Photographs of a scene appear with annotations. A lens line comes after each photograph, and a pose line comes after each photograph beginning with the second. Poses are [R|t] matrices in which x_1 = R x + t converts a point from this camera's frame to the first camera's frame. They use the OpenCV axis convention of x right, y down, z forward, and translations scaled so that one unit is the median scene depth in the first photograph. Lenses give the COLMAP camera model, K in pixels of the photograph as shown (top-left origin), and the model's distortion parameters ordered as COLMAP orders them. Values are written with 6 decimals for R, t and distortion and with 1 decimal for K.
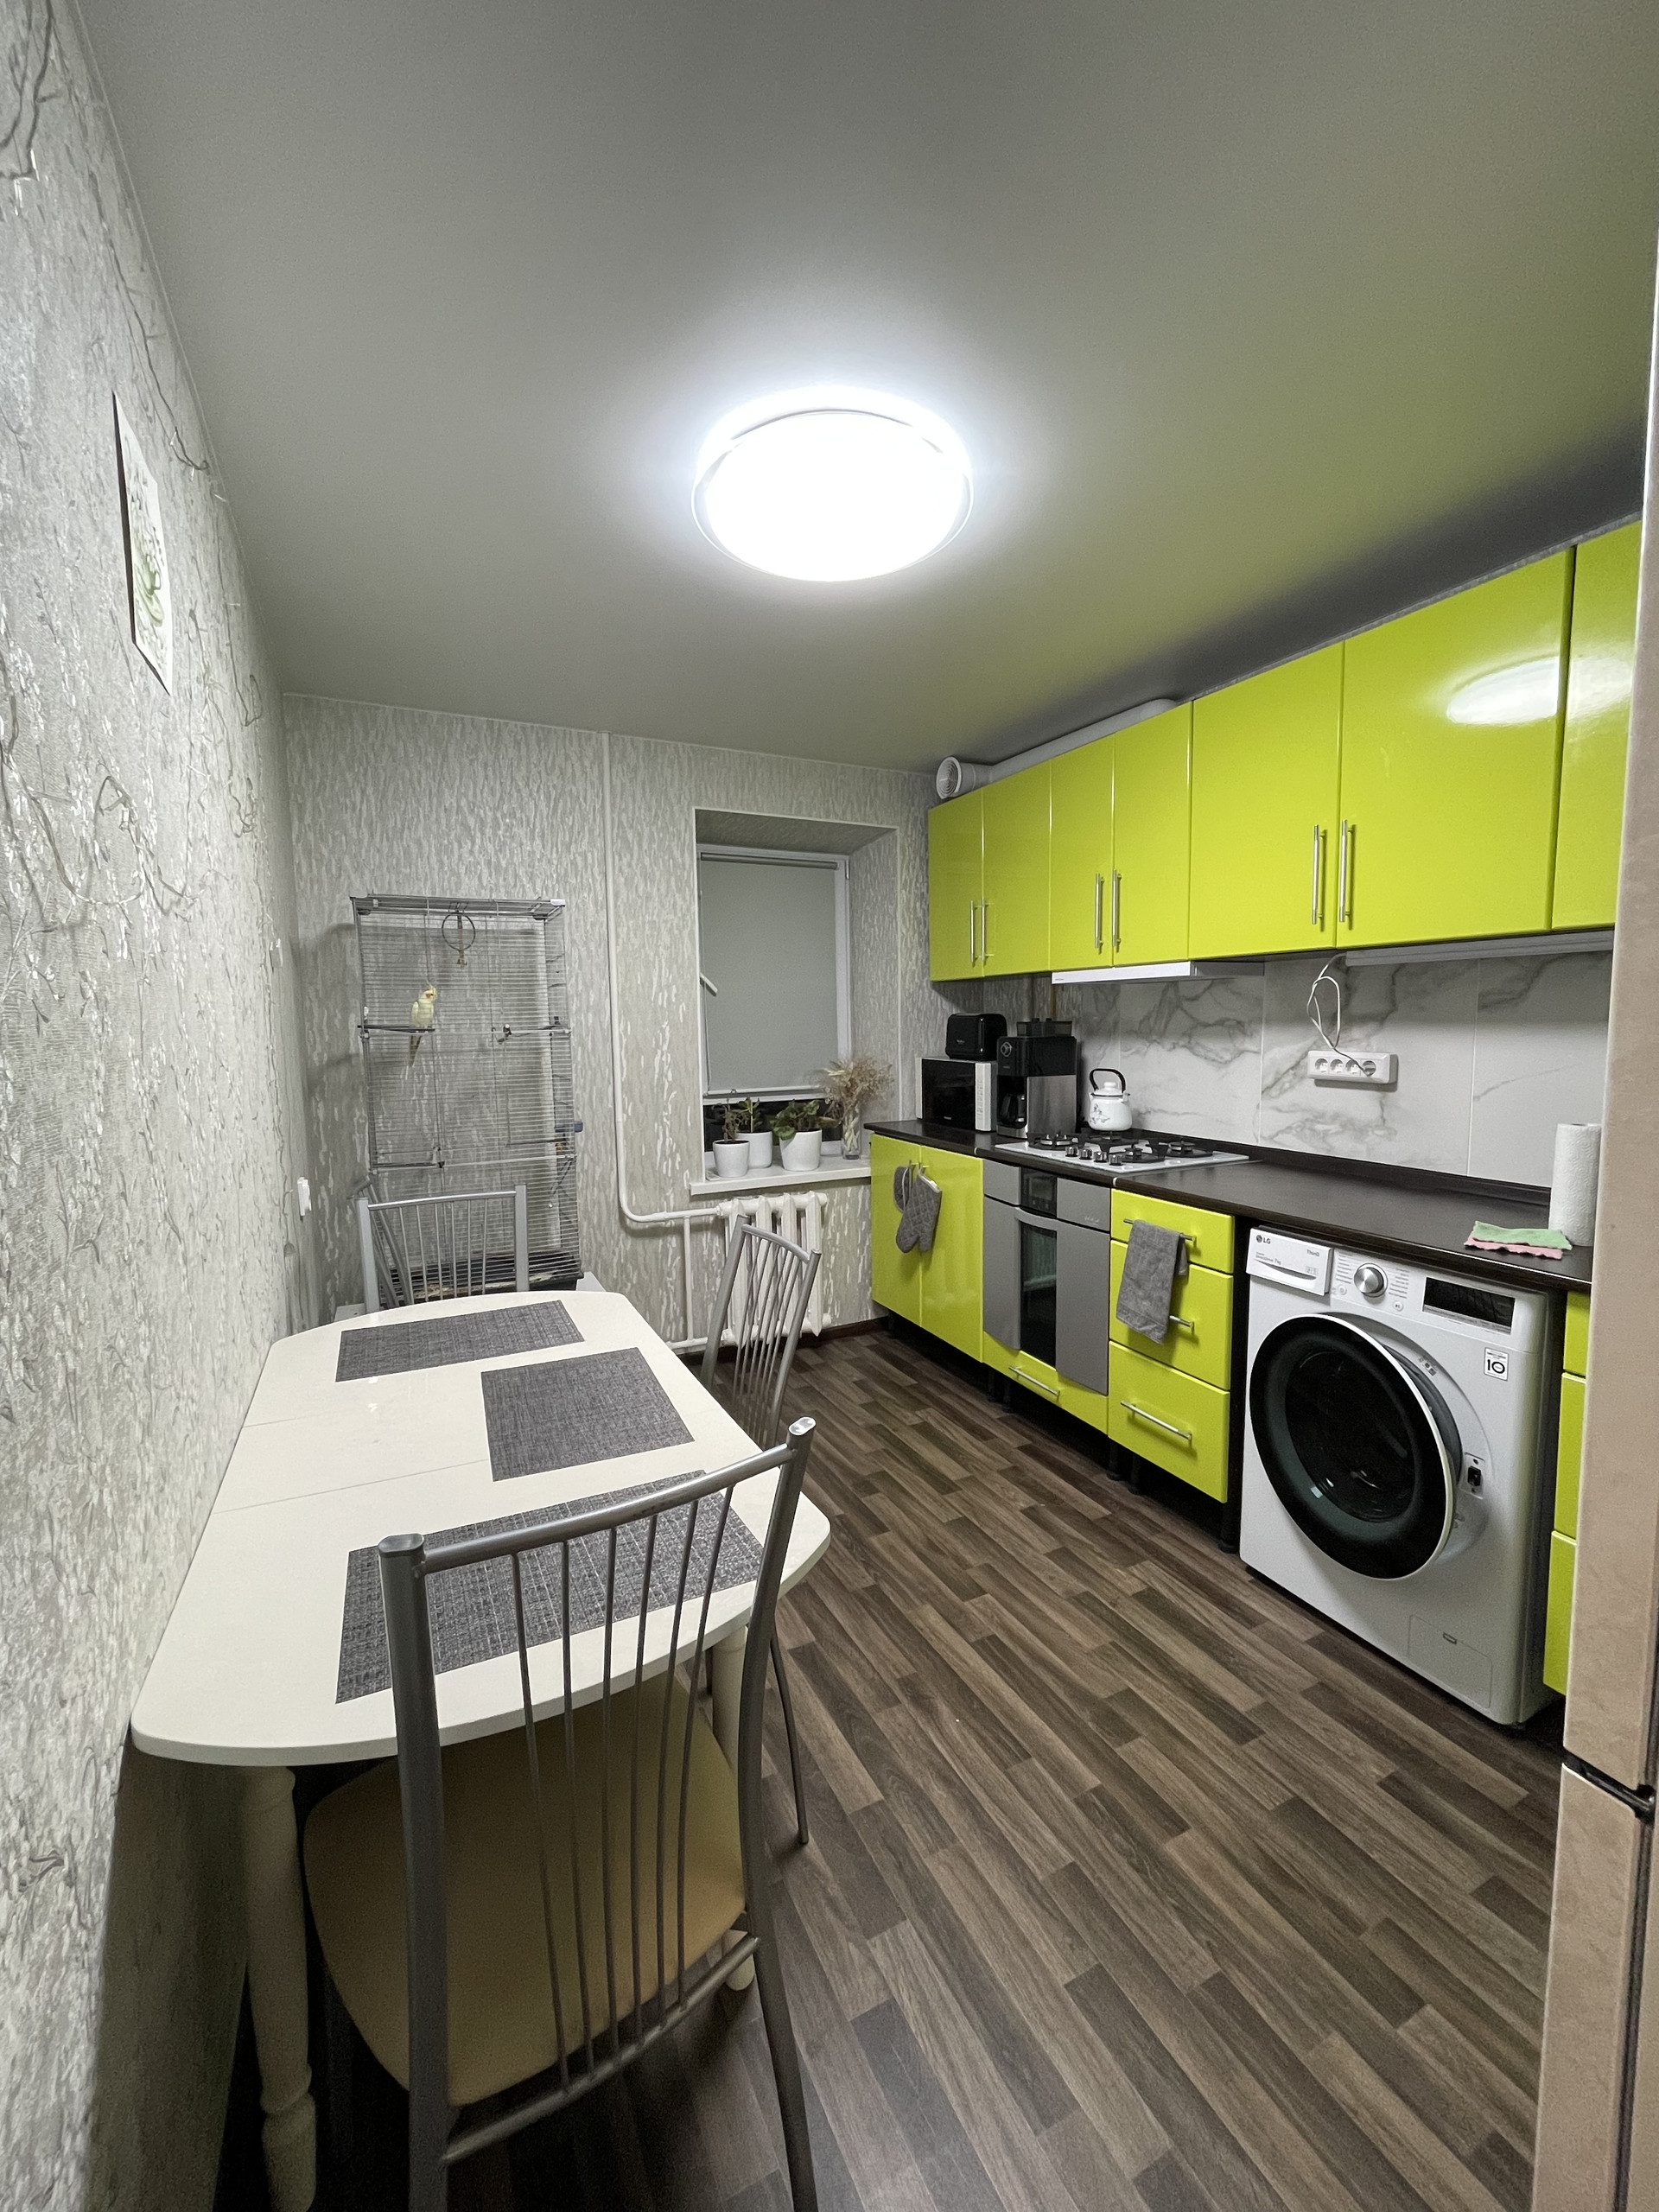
lens RADIAL K [[897.3, 0, 825.3], [0, 897.3, 1107.7], [0, 0, 1]] dist [-0.000474, 0.000190]
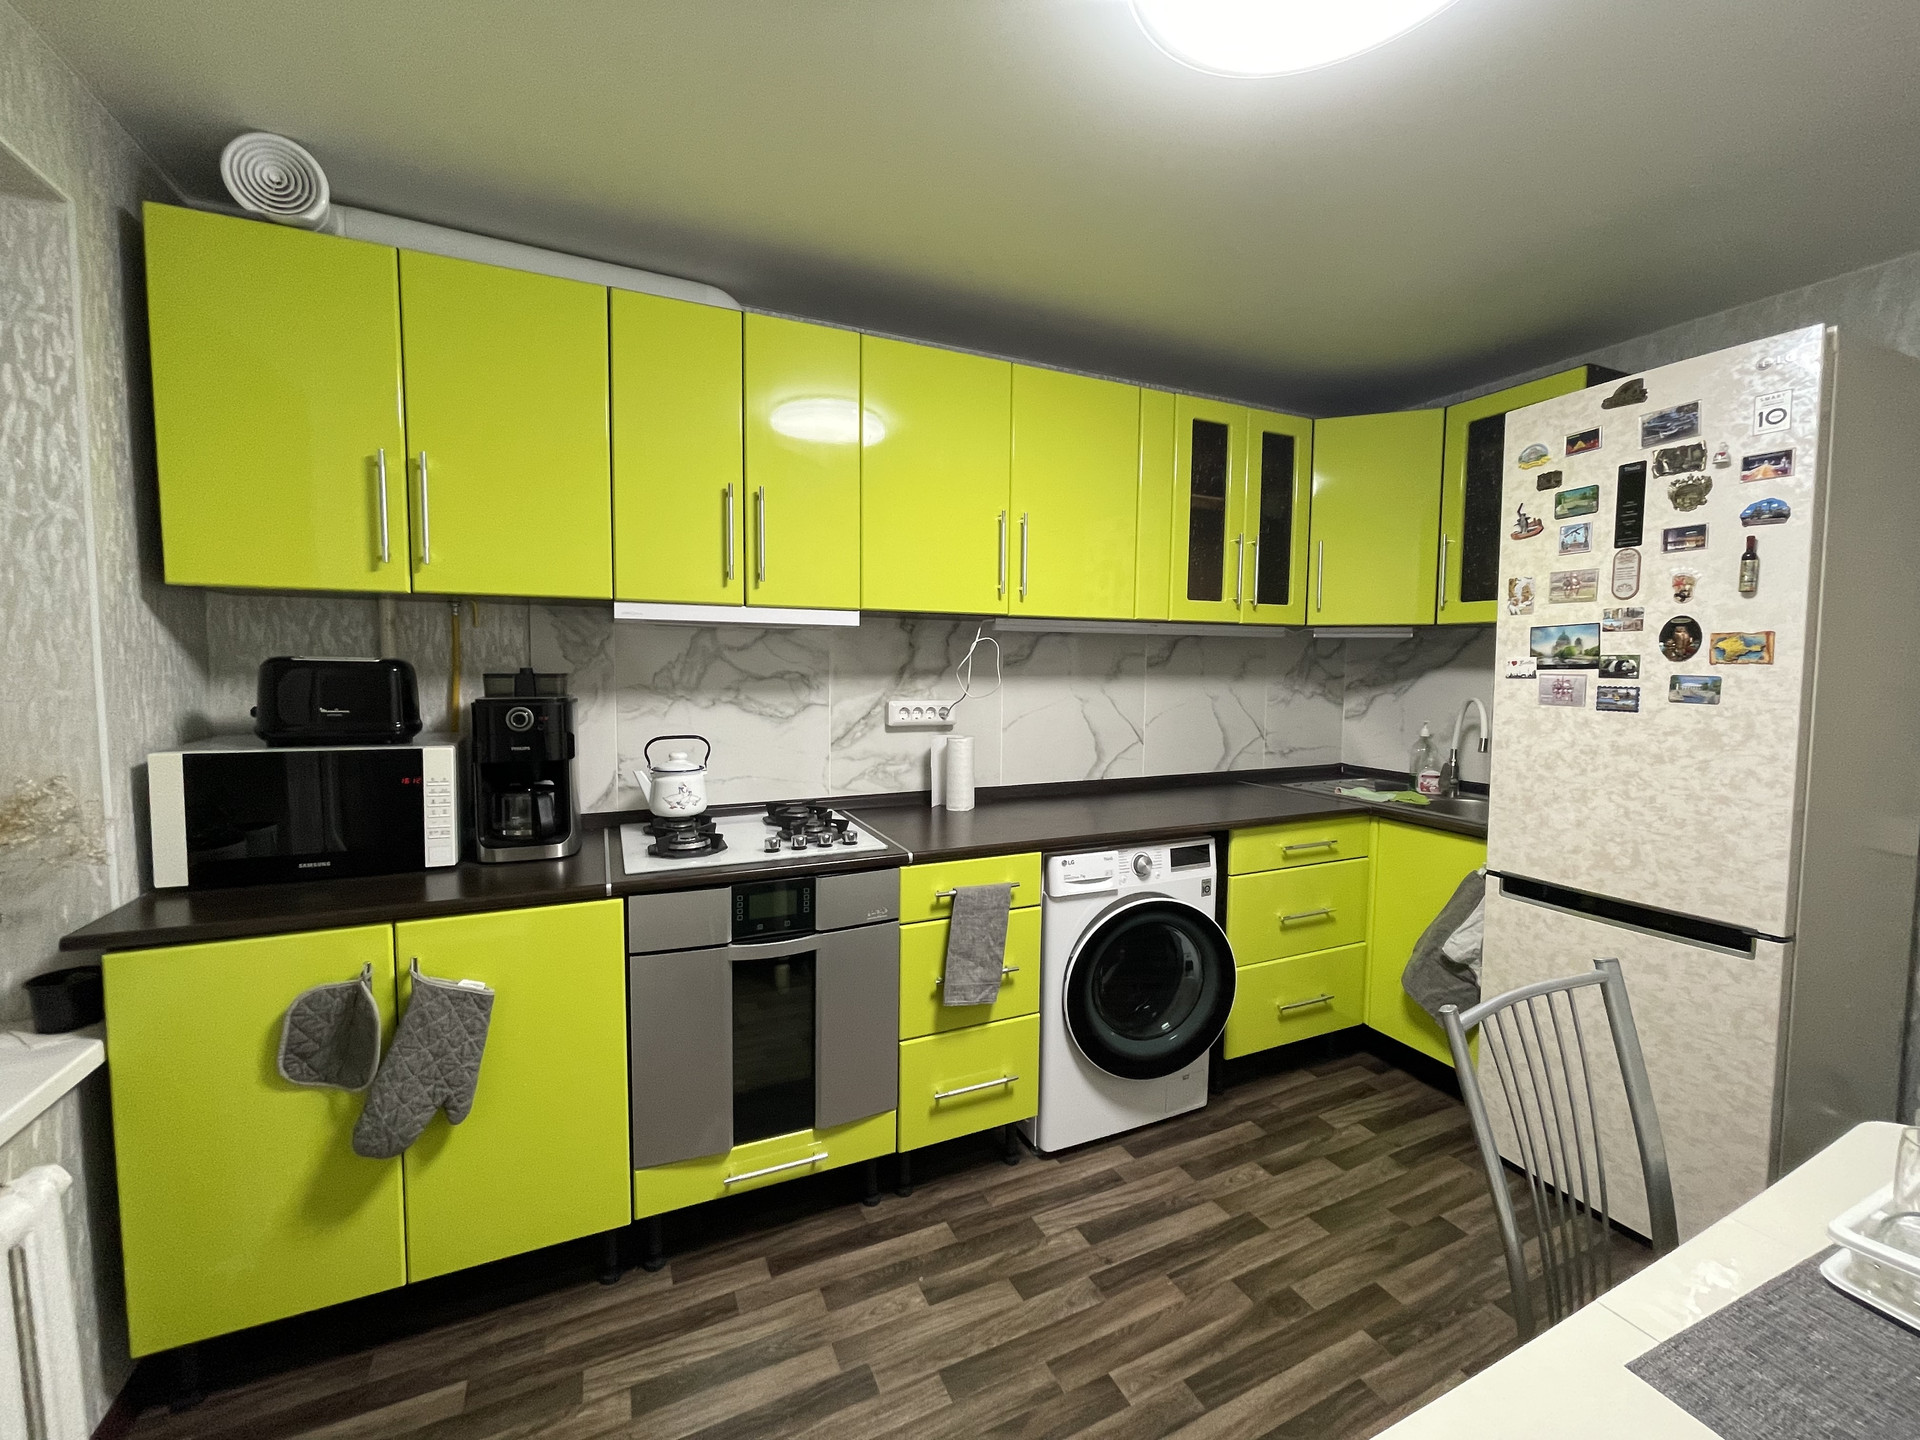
lens RADIAL K [[778.9, 0, 961.9], [0, 778.9, 719.1], [0, 0, 1]] dist [-0.000474, 0.000190]
pose [[0.012439, -0.056755, 0.998311, -0.442824], [0.091035, 0.994306, 0.055393, -0.092085], [-0.995770, 0.090192, 0.017535, 0.955673]]
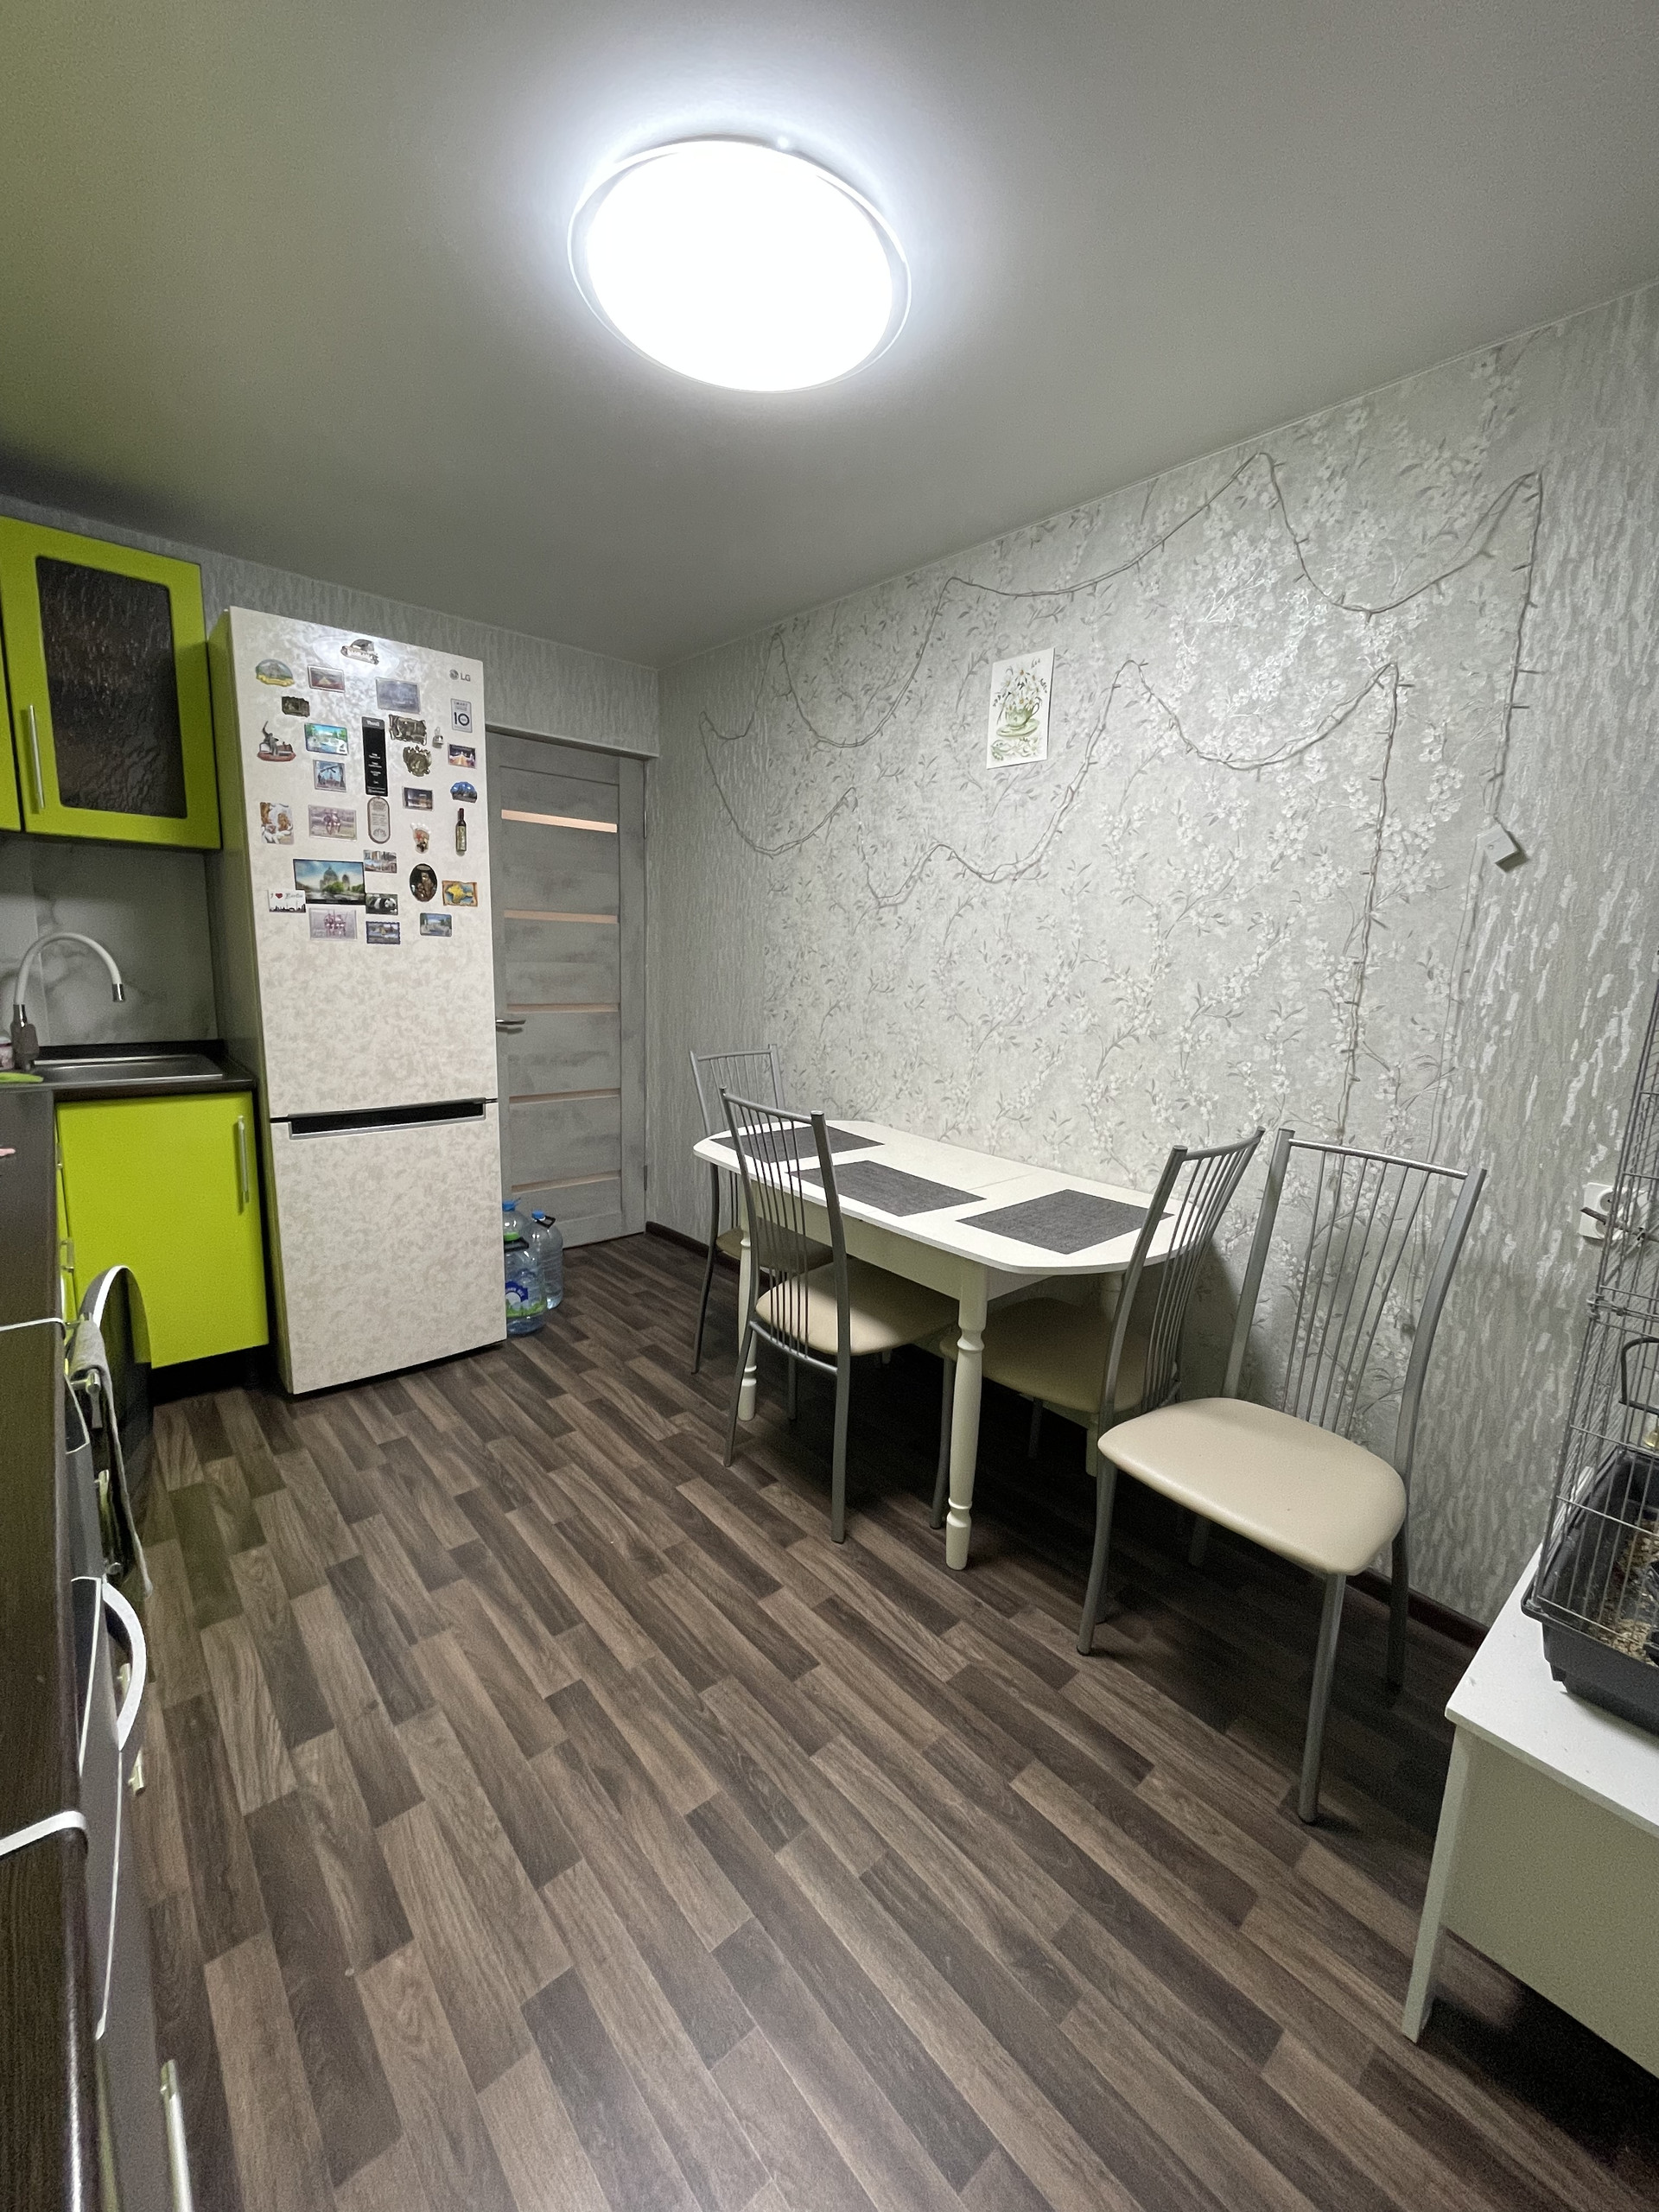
lens RADIAL K [[897.3, 0, 825.6], [0, 897.3, 1099.6], [0, 0, 1]] dist [-0.000474, 0.000190]
pose [[-0.965142, 0.024215, -0.260603, 0.123584], [-0.047870, 0.962582, 0.266728, -0.122888], [0.257311, 0.269906, -0.927870, 1.439606]]
